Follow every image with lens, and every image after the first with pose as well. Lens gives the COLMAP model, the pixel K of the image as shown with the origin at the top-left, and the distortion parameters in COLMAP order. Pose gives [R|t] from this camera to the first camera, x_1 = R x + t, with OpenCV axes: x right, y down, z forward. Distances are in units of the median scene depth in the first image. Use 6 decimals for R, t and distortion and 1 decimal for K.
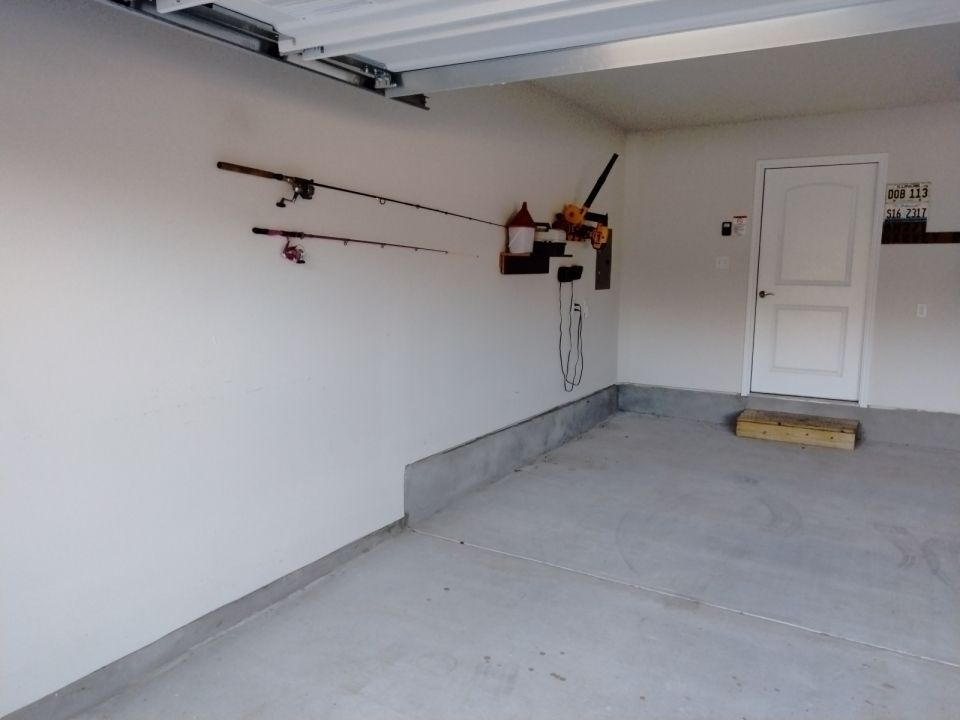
lens RADIAL K [[711.0, 0, 474.9], [0, 711.0, 371.2], [0, 0, 1]] dist [0.003472, -0.008461]
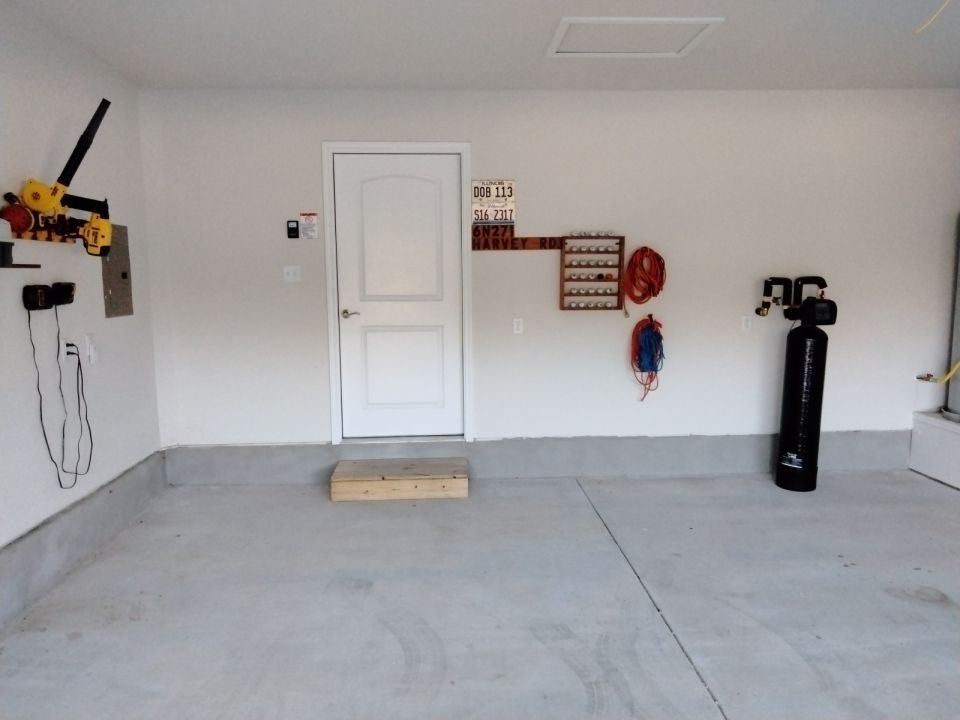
lens RADIAL K [[711.0, 0, 474.9], [0, 711.0, 371.2], [0, 0, 1]] dist [0.003472, -0.008461]
pose [[0.833273, -0.086640, 0.546031, 0.097162], [0.094013, 0.995466, 0.014483, -0.046693], [-0.544809, 0.039266, 0.837640, 0.291076]]
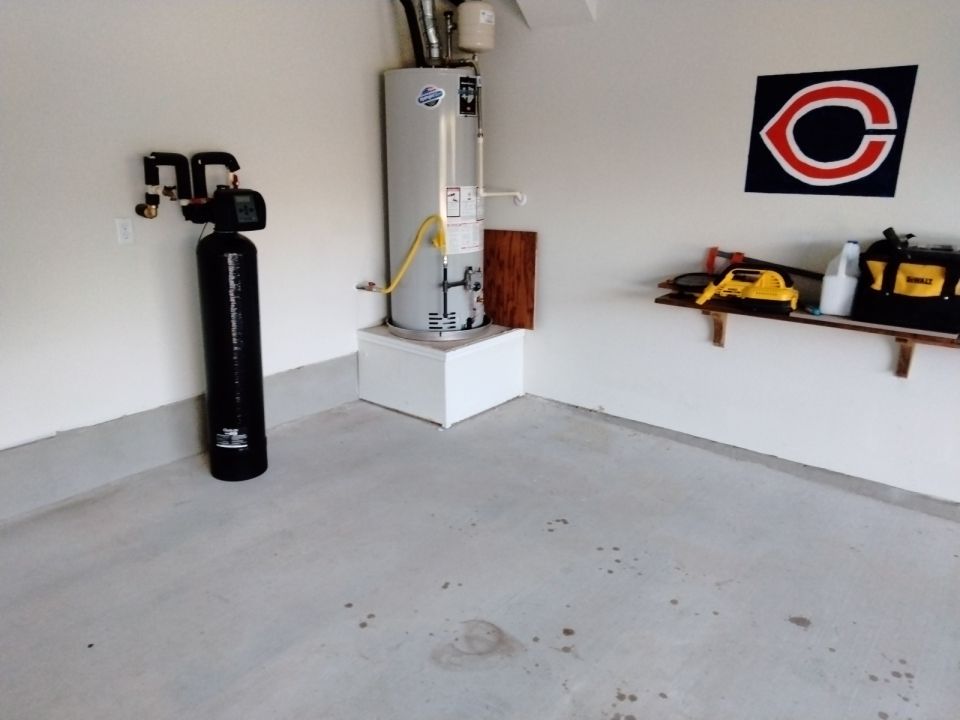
lens RADIAL K [[711.0, 0, 474.9], [0, 711.0, 371.2], [0, 0, 1]] dist [0.003472, -0.008461]
pose [[0.151317, -0.293292, 0.943972, 0.374969], [0.132370, 0.952379, 0.274685, -0.072792], [-0.979582, 0.083389, 0.182934, 0.500514]]
